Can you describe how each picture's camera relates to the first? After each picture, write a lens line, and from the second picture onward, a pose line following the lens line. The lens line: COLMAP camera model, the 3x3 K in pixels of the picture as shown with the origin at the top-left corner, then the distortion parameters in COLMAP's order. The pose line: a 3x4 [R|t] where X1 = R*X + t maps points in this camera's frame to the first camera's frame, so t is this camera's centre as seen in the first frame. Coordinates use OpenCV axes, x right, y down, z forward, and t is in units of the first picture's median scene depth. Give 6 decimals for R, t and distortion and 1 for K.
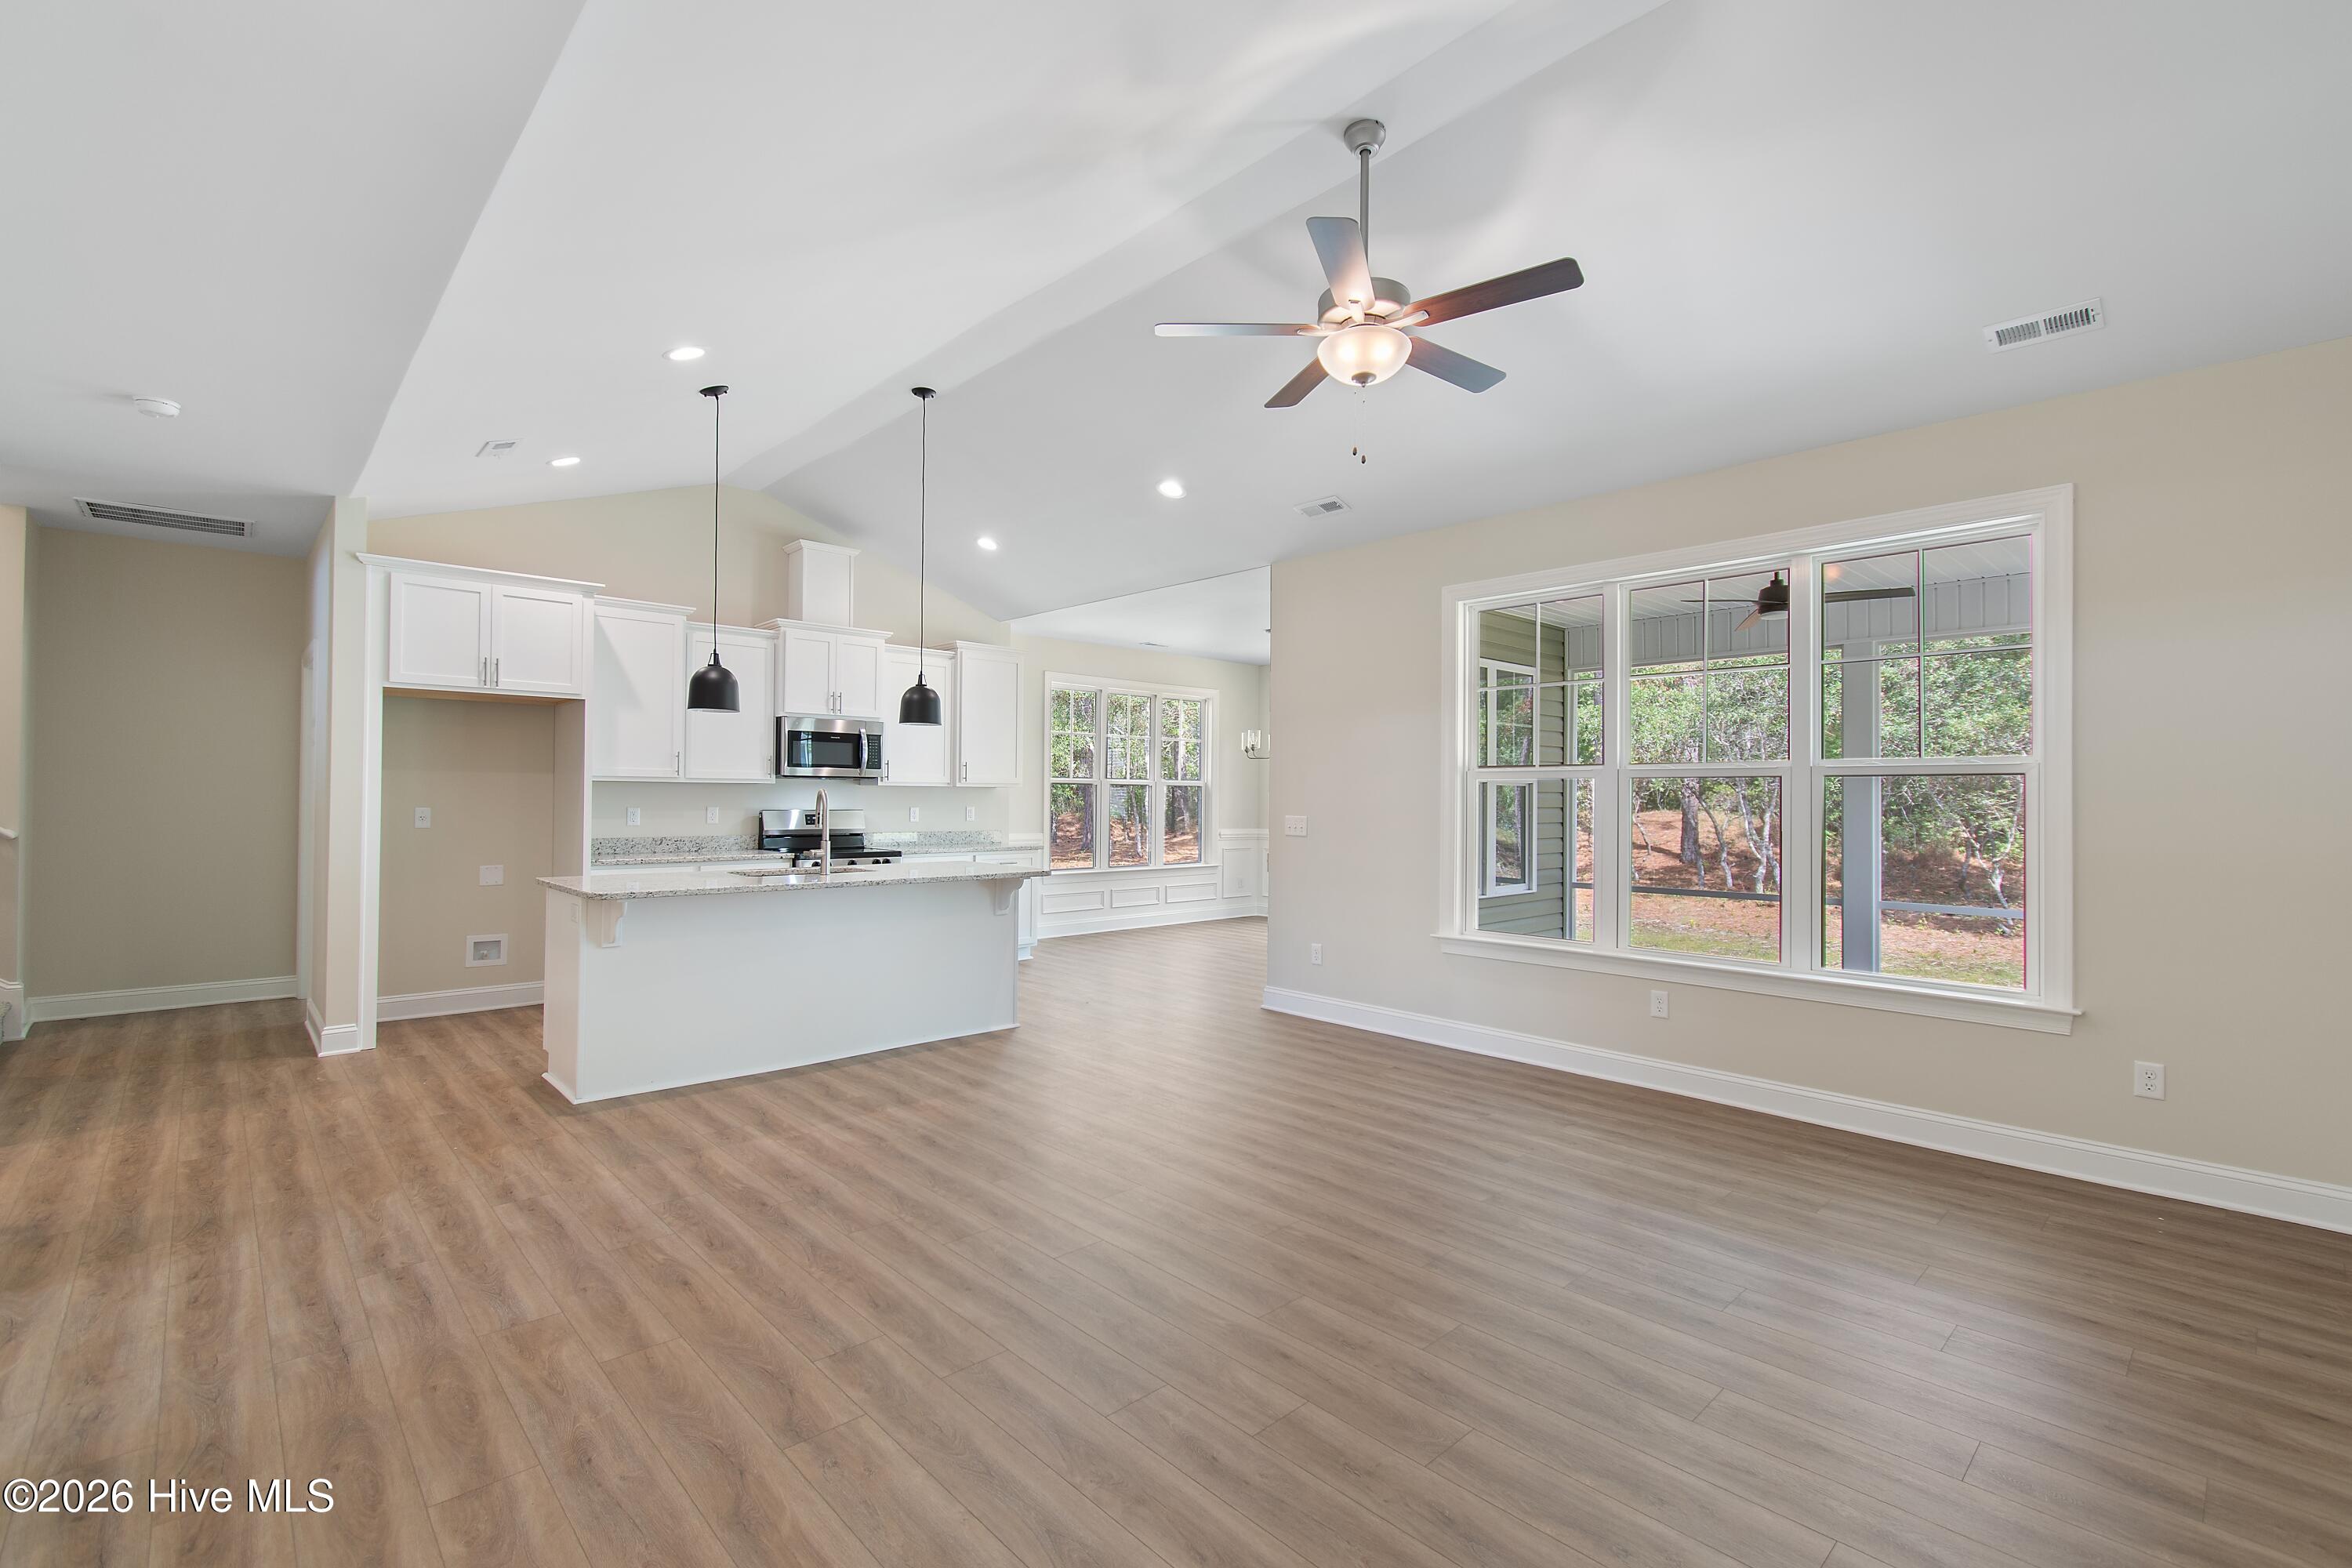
lens RADIAL K [[1036.9, 0, 1176.0], [0, 1036.9, 784.0], [0, 0, 1]] dist [0.002898, -0.000148]
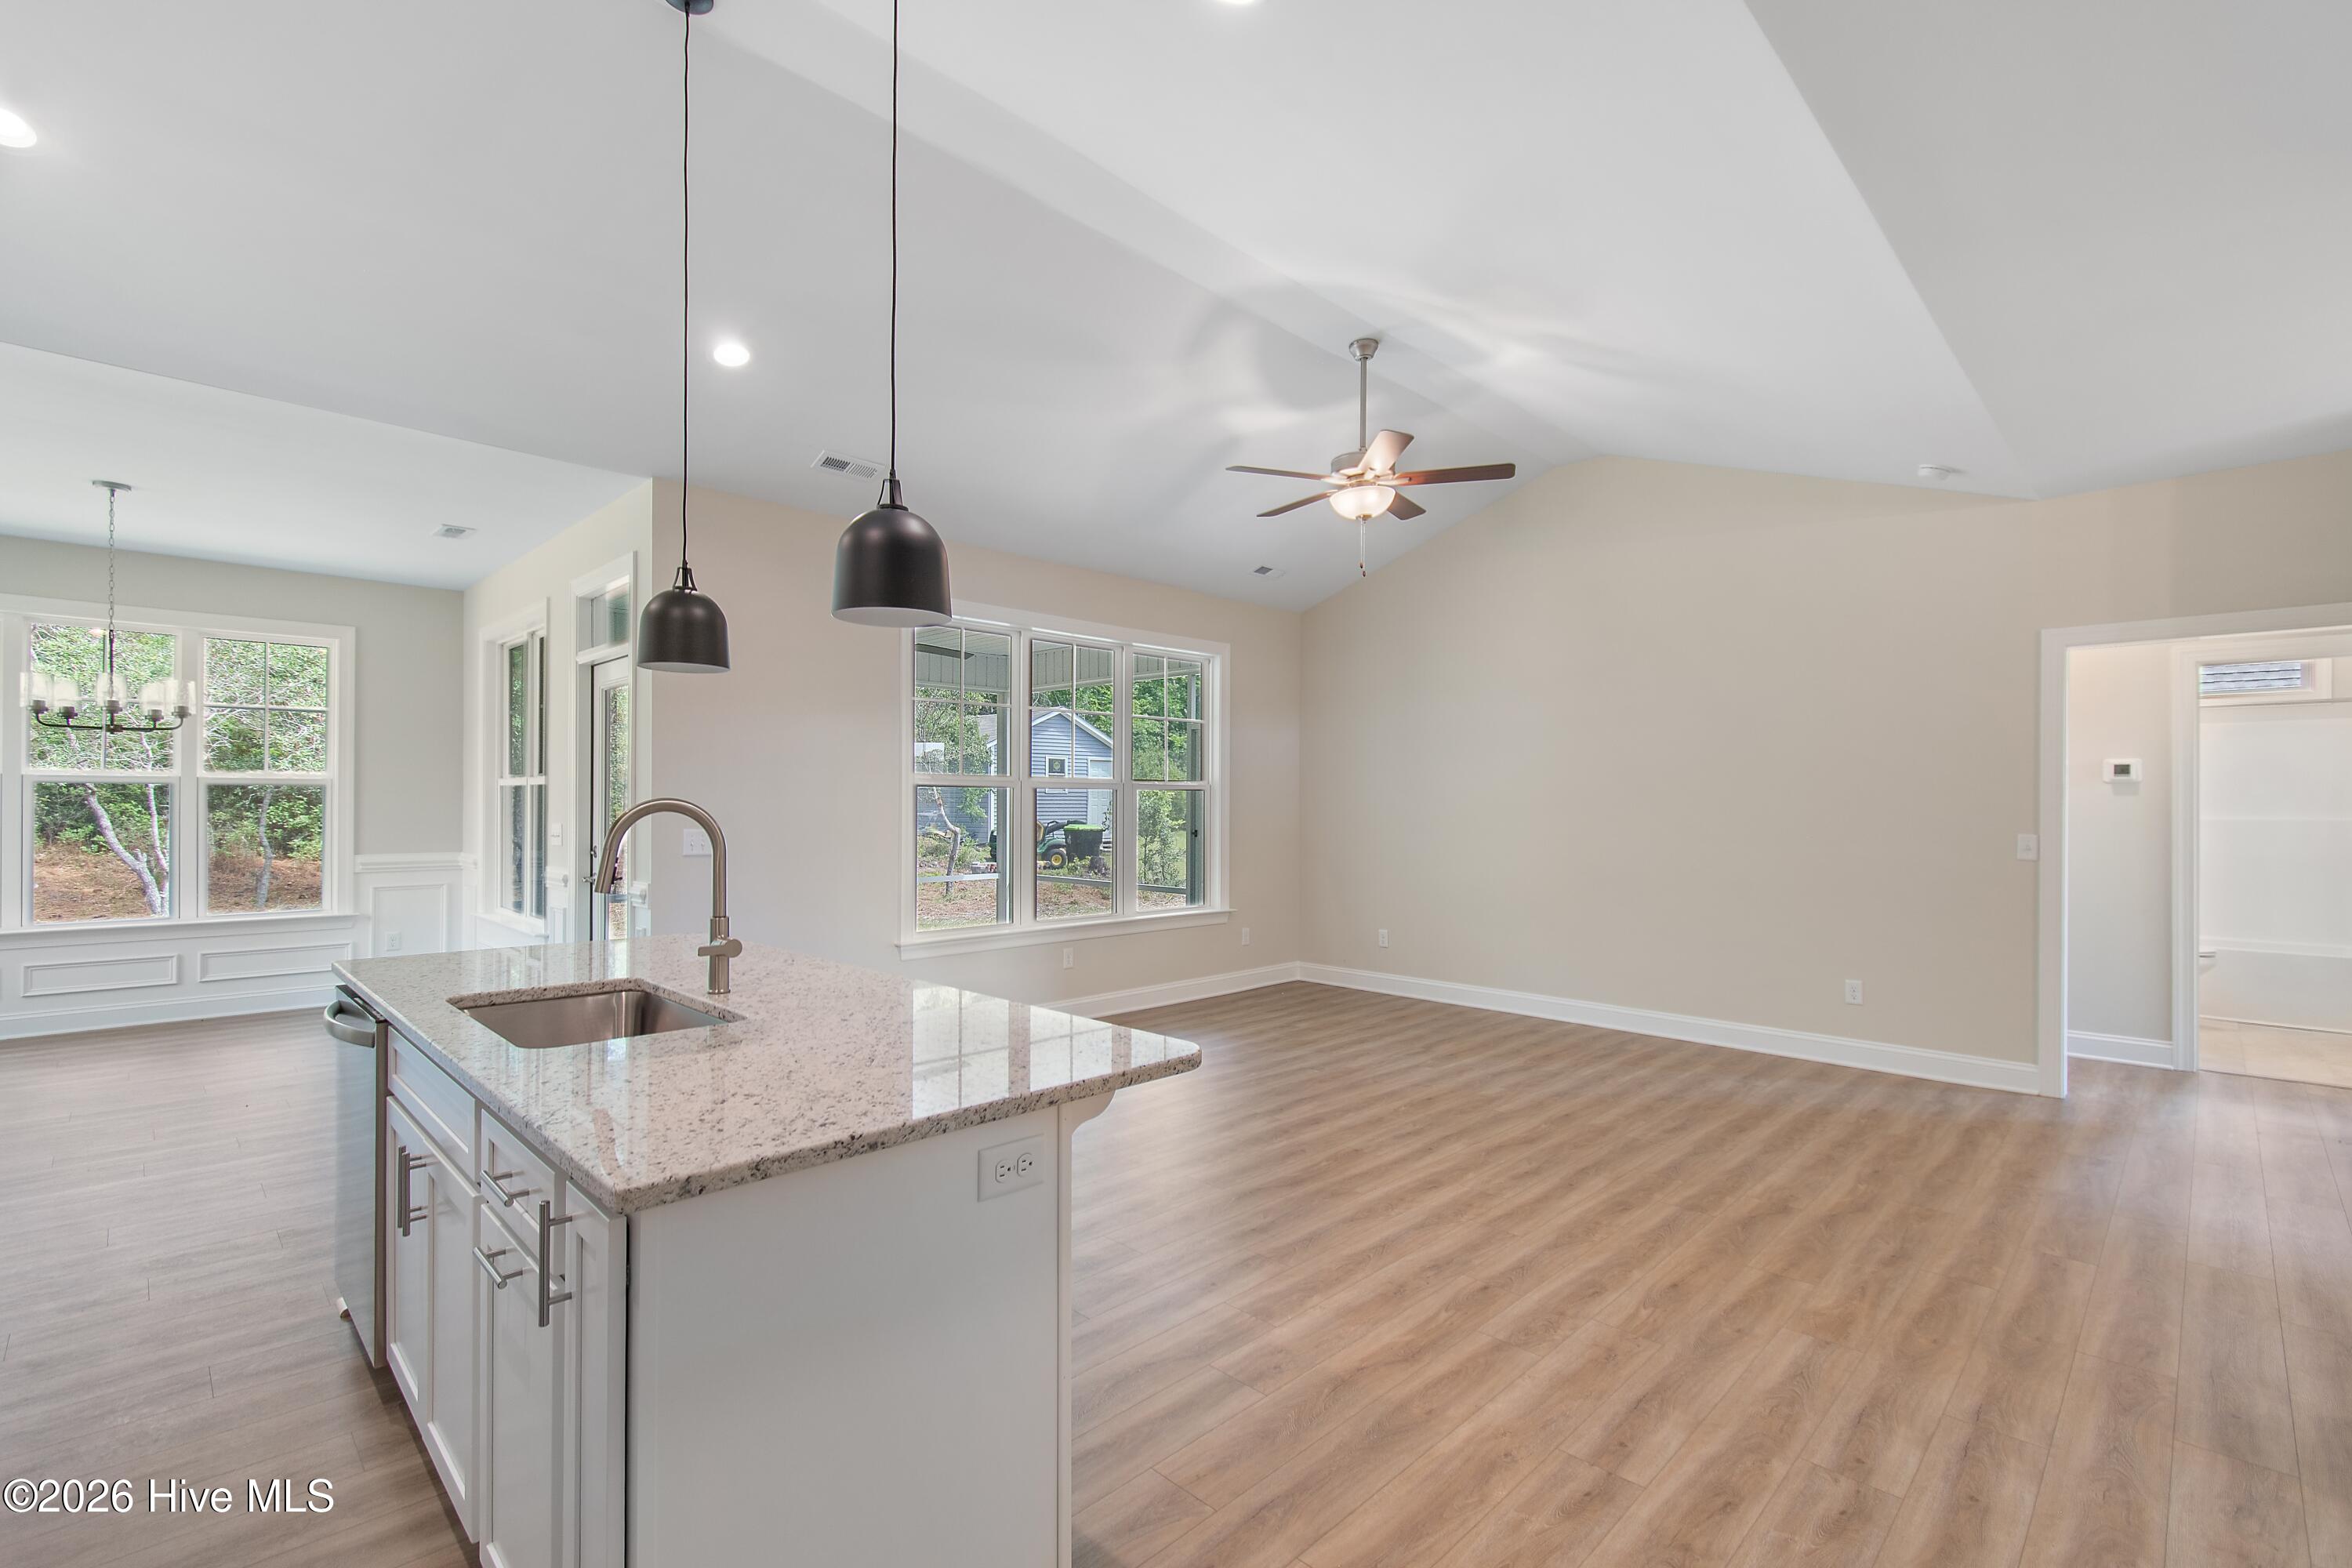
lens RADIAL K [[1053.7, 0, 1173.4], [0, 1053.7, 804.6], [0, 0, 1]] dist [0.001211, -0.000517]
pose [[-0.035420, -0.011147, 0.999310, -1.265458], [-0.015226, 0.999828, 0.010613, -0.003194], [-0.999257, -0.014839, -0.035583, 1.301279]]
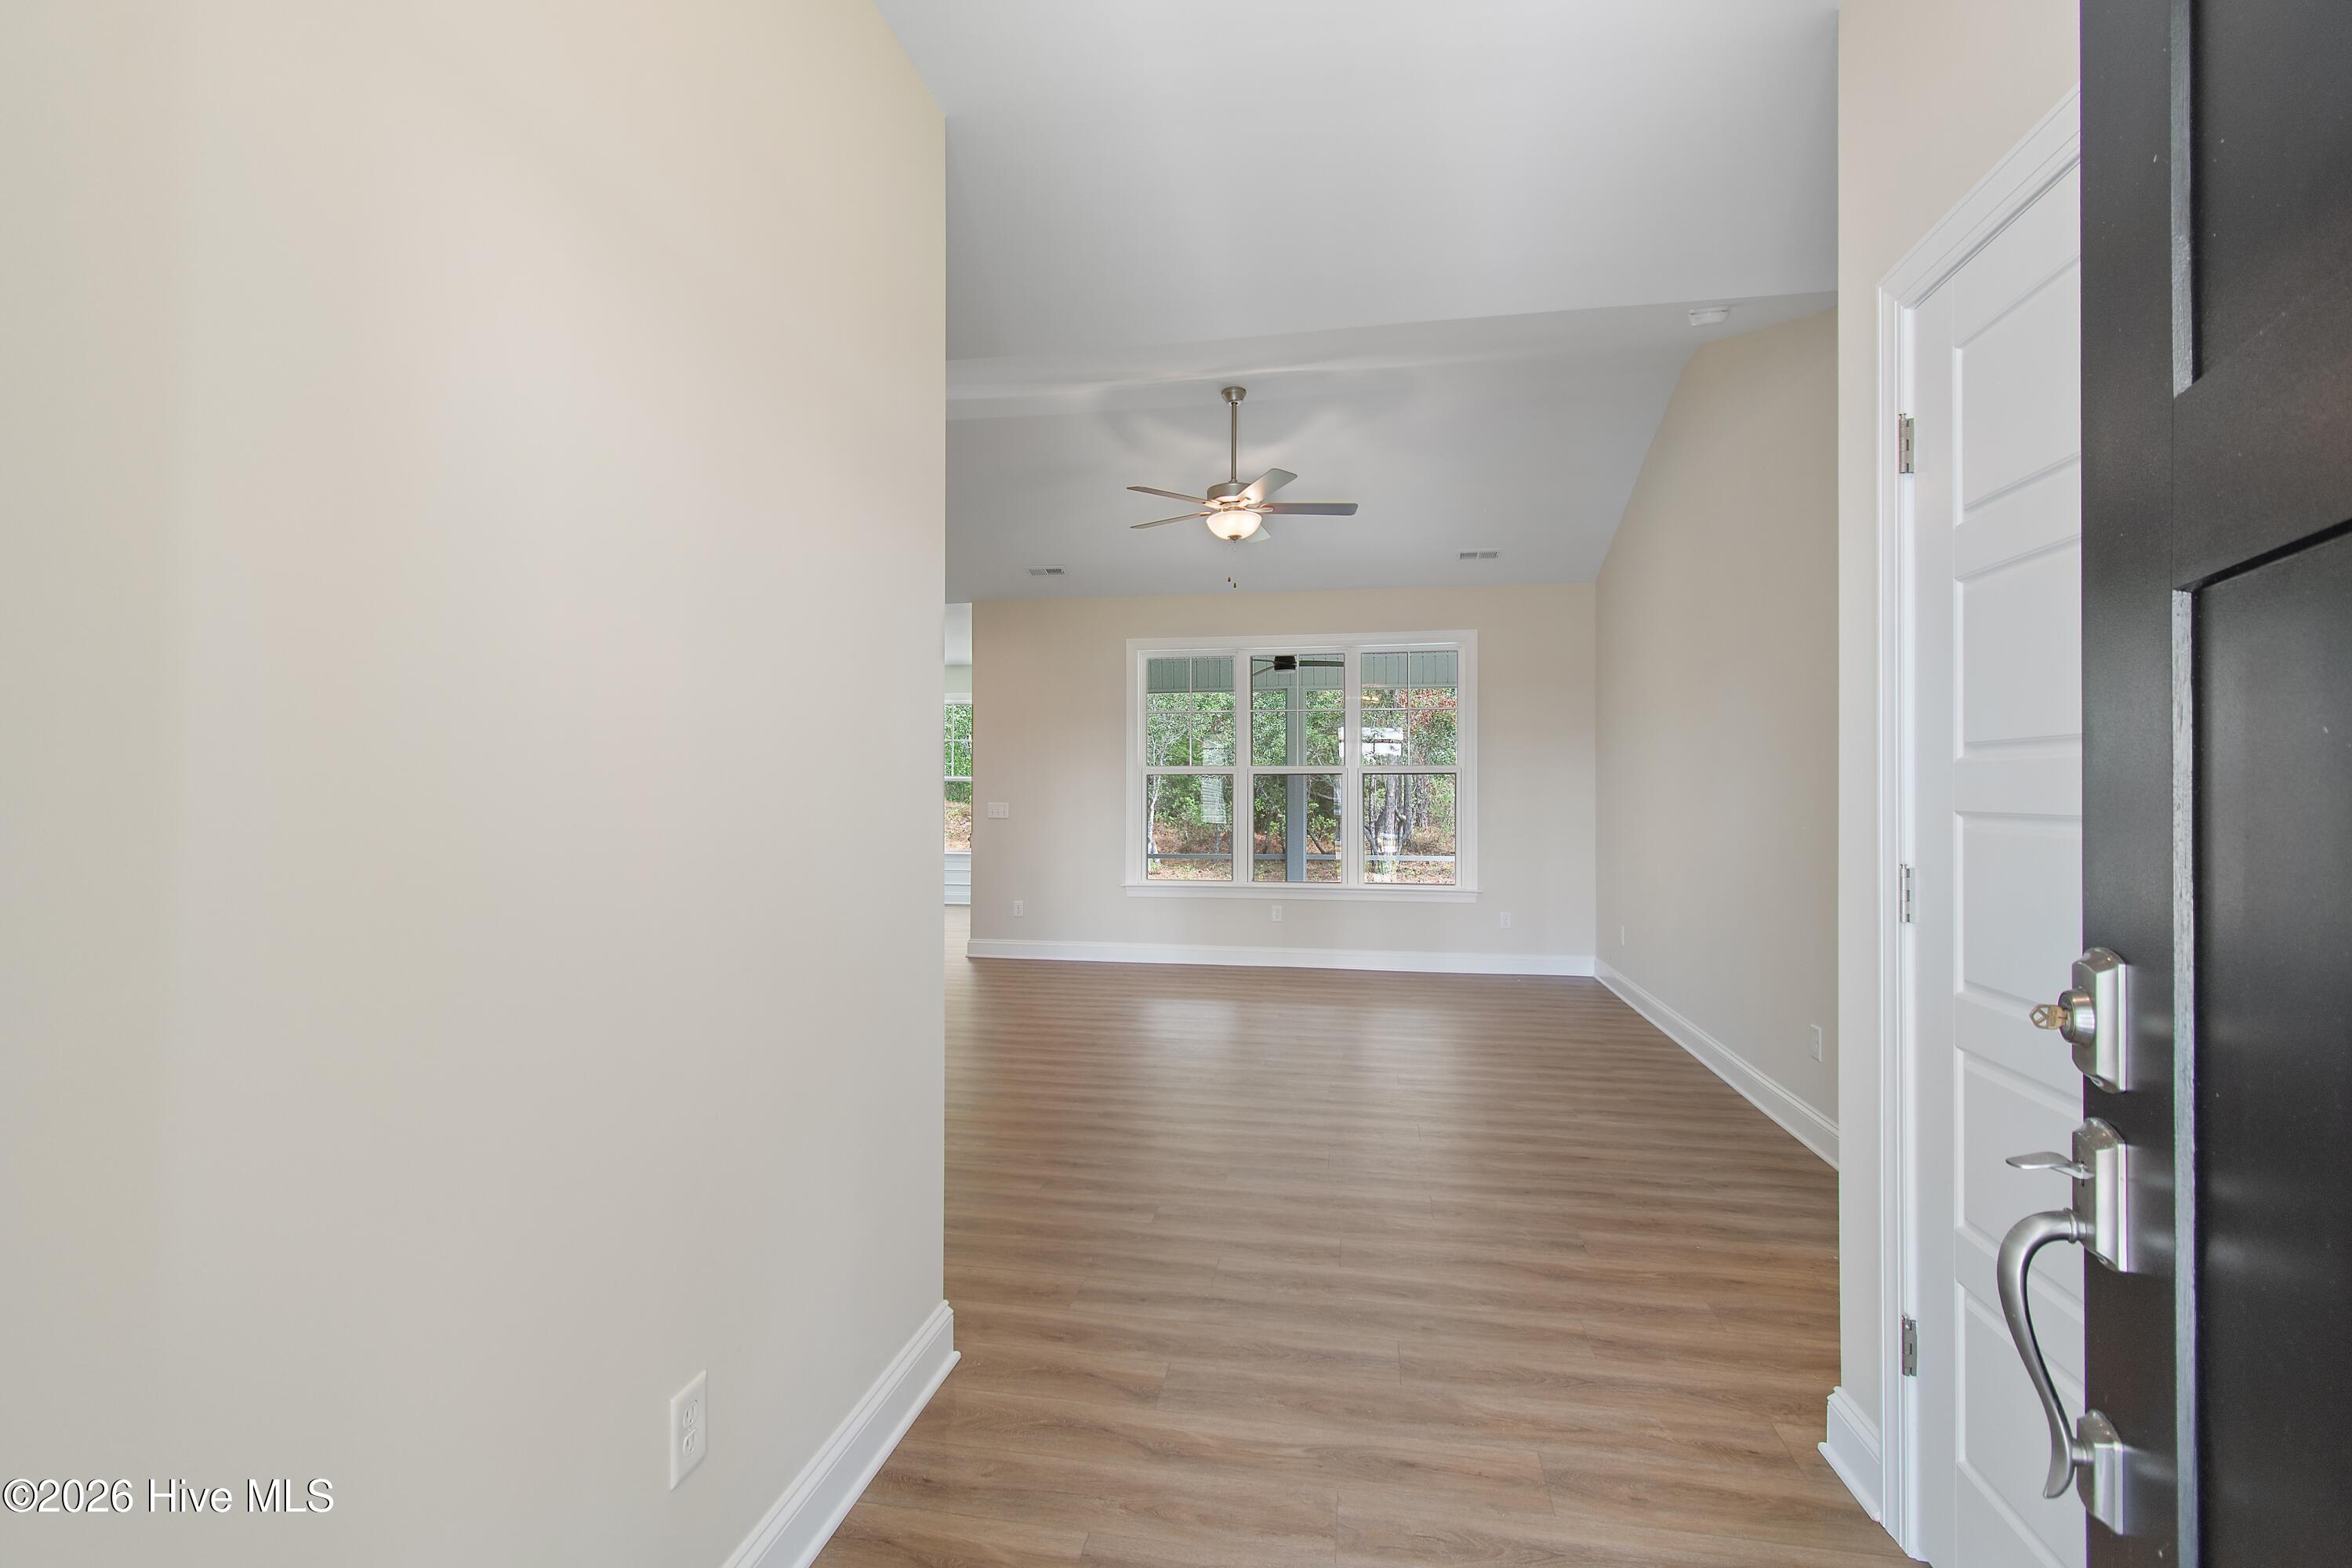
lens RADIAL K [[1043.7, 0, 1176.0], [0, 1043.7, 784.0], [0, 0, 1]] dist [-0.000604, -0.000049]
pose [[0.802805, -0.000847, 0.596241, -0.906127], [-0.001411, 0.999993, 0.003321, 0.006067], [-0.596240, -0.003508, 0.802799, -0.310555]]
